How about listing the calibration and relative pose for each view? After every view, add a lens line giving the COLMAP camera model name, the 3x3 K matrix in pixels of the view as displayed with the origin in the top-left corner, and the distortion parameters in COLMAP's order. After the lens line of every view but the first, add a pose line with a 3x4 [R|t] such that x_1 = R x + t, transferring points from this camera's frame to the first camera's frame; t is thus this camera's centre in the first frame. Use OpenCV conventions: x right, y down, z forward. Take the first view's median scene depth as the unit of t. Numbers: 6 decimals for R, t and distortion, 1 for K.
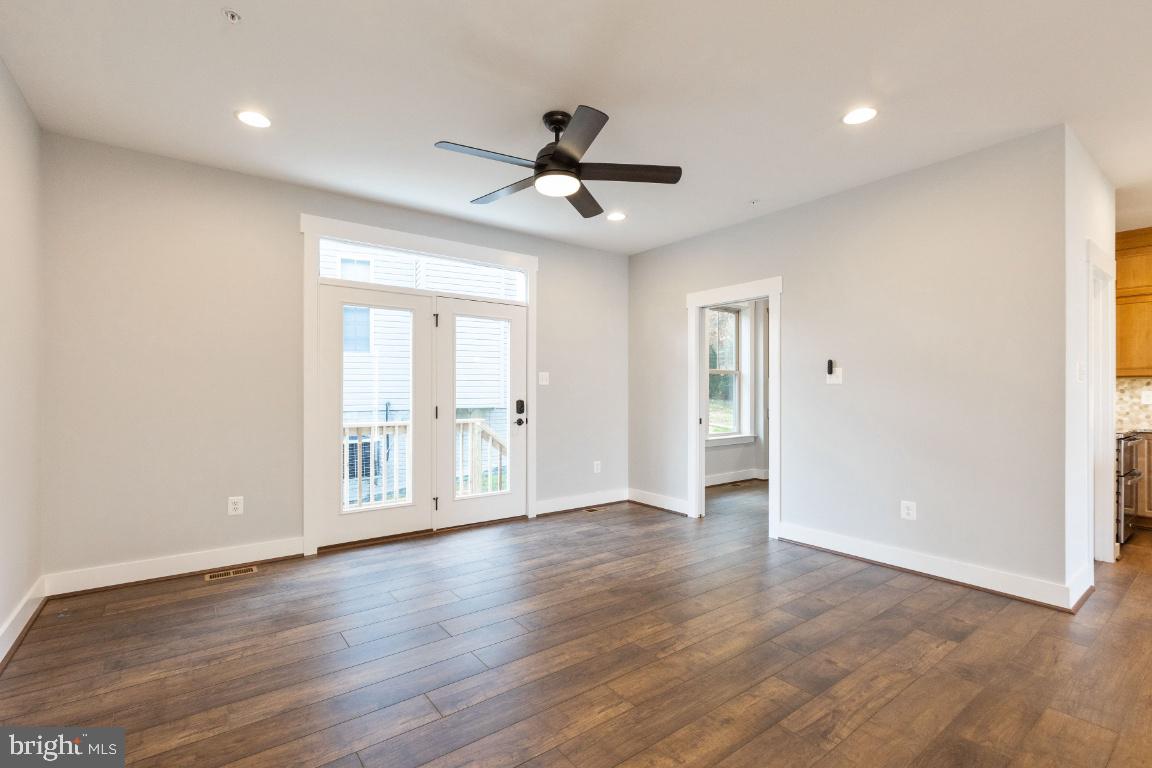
lens RADIAL K [[533.4, 0, 572.4], [0, 533.4, 387.0], [0, 0, 1]] dist [-0.002601, -0.000789]
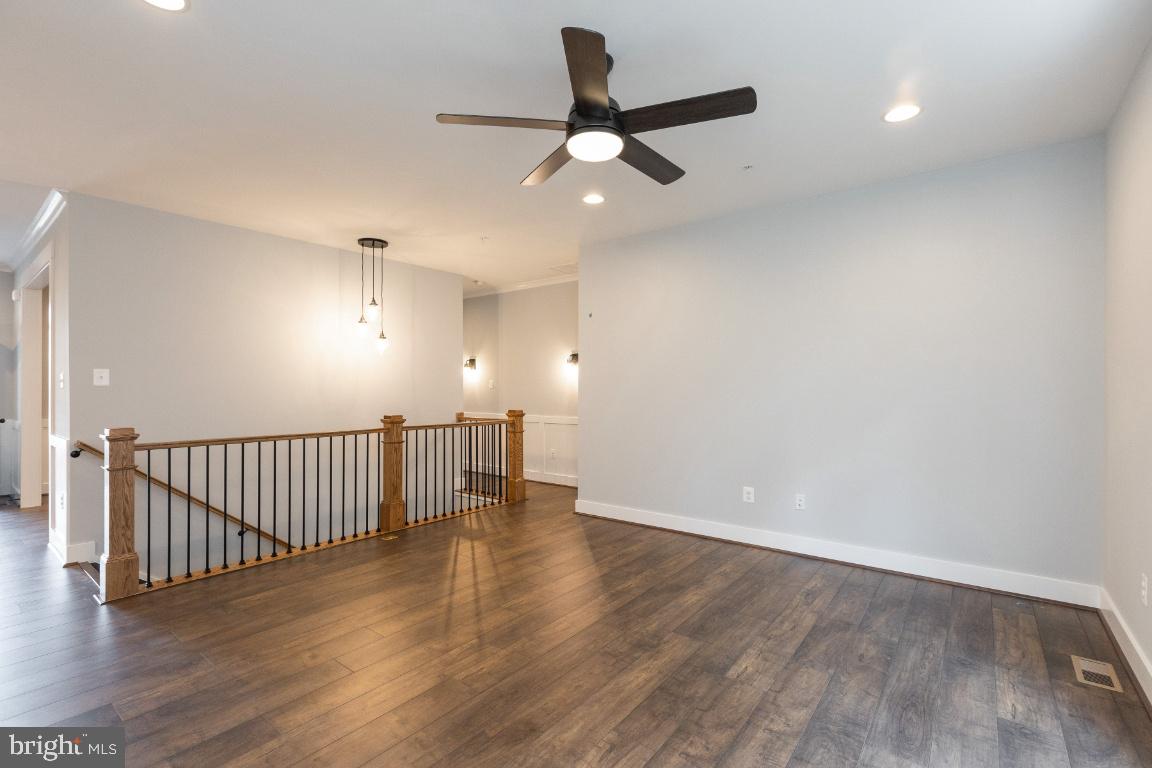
lens RADIAL K [[533.4, 0, 572.4], [0, 533.4, 387.0], [0, 0, 1]] dist [-0.002601, -0.000789]
pose [[-0.971138, 0.000265, -0.238516, 0.202061], [0.001356, 0.999989, -0.004407, -0.012890], [0.238513, -0.004603, -0.971128, 1.827348]]
